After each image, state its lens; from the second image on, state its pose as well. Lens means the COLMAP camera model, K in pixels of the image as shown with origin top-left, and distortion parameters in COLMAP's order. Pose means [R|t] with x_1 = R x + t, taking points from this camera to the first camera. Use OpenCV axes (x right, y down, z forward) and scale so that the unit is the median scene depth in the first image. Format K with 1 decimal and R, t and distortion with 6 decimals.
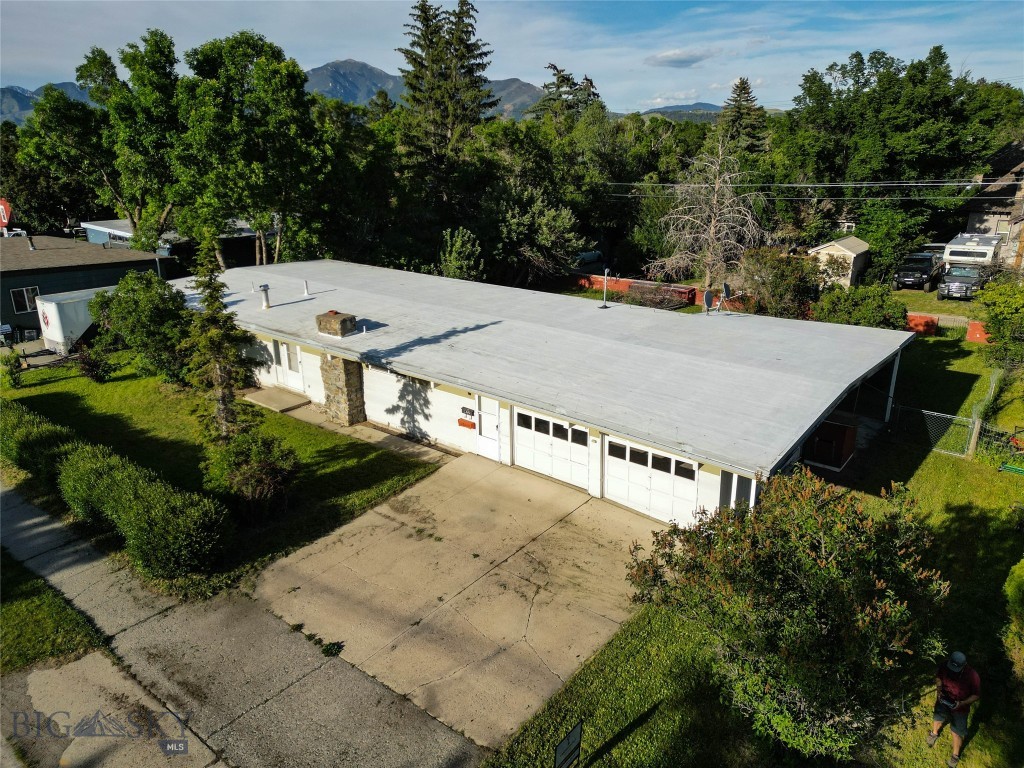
lens RADIAL K [[715.4, 0, 516.5], [0, 715.4, 389.5], [0, 0, 1]] dist [0.095506, -0.091263]
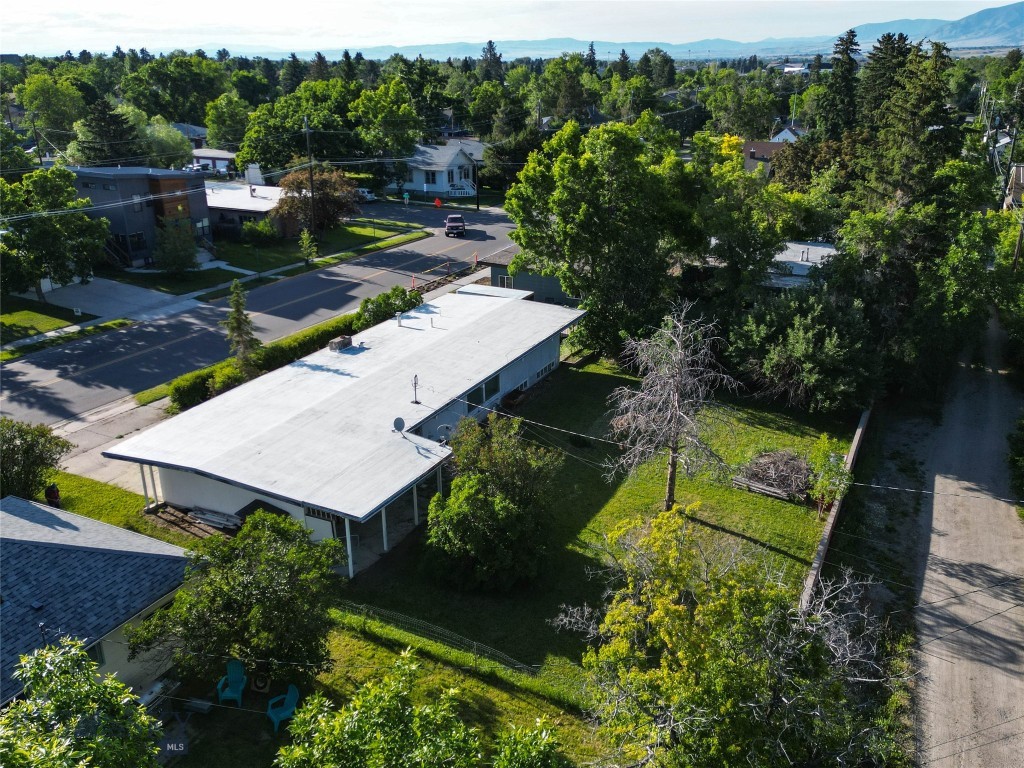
lens RADIAL K [[831.4, 0, 512.0], [0, 831.4, 384.0], [0, 0, 1]] dist [0.085096, -0.005809]
pose [[0.209930, 0.349237, -0.913216, 1.726240], [-0.313503, 0.908755, 0.275463, -0.697274], [0.926091, 0.228468, 0.300262, 0.820195]]
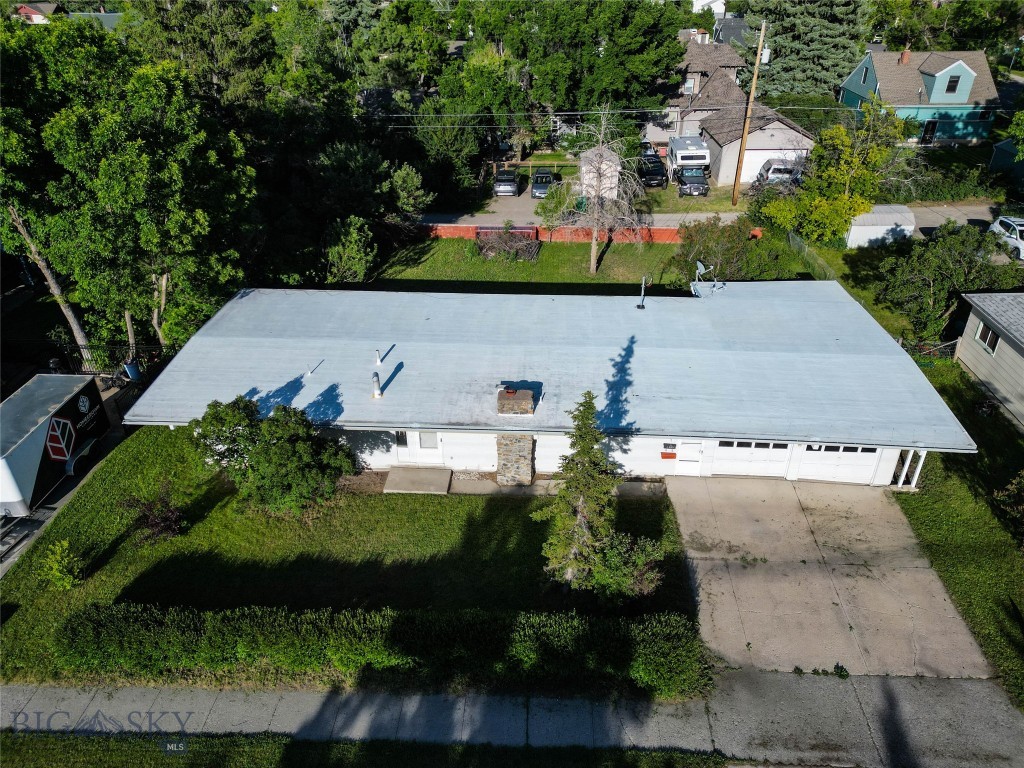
lens RADIAL K [[715.4, 0, 516.5], [0, 715.4, 389.5], [0, 0, 1]] dist [0.095506, -0.091263]
pose [[0.806923, -0.306547, 0.504880, -0.774681], [0.188163, 0.943656, 0.272227, -0.394688], [-0.559884, -0.124667, 0.819139, 0.151070]]
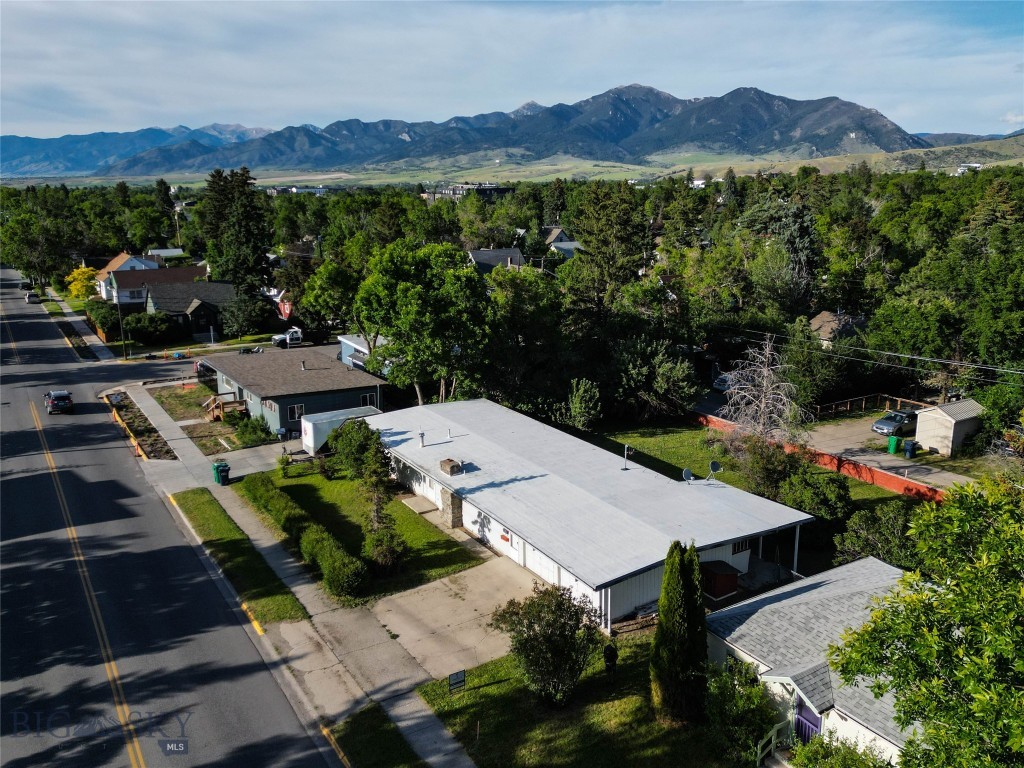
lens RADIAL K [[831.4, 0, 512.0], [0, 831.4, 384.0], [0, 0, 1]] dist [0.085096, -0.005809]
pose [[0.944595, 0.073599, -0.319882, 0.511902], [-0.104110, 0.991397, -0.079330, -0.148445], [0.311291, 0.108238, 0.944131, -0.846885]]
